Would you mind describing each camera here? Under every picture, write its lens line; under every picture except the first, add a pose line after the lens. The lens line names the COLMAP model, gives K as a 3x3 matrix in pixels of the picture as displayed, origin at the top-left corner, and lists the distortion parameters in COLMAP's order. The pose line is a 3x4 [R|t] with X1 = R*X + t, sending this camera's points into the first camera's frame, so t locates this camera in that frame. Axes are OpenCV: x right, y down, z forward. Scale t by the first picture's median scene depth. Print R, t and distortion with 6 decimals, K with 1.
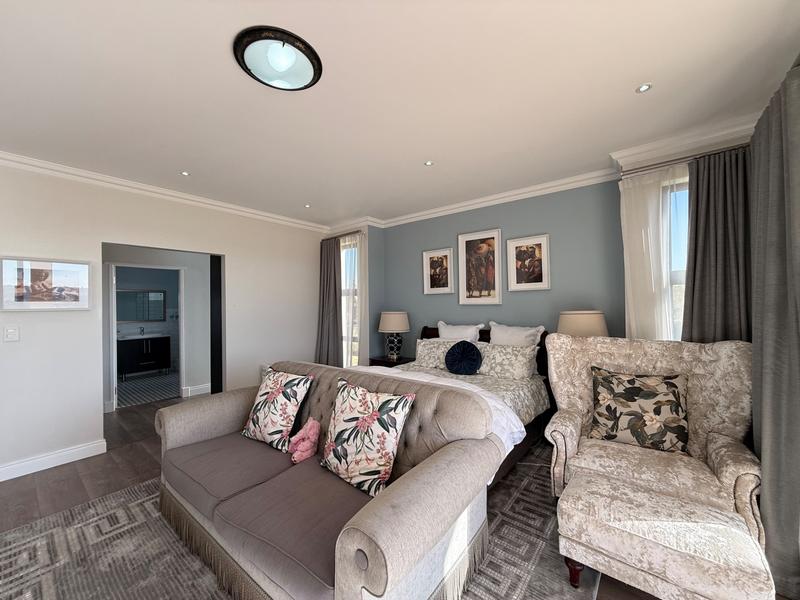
lens RADIAL K [[318.0, 0, 400.2], [0, 318.0, 302.4], [0, 0, 1]] dist [0.002333, -0.000387]
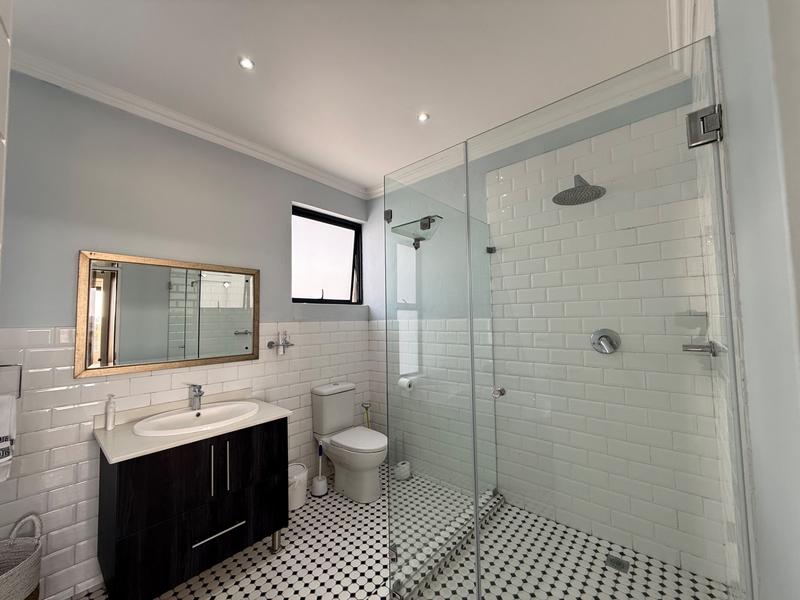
lens RADIAL K [[318.0, 0, 395.9], [0, 318.0, 299.7], [0, 0, 1]] dist [0.002333, -0.000387]
pose [[0.999404, -0.014534, -0.031309, -0.582968], [0.013153, 0.998951, -0.043859, 0.014044], [0.031913, 0.043421, 0.998547, 0.673633]]
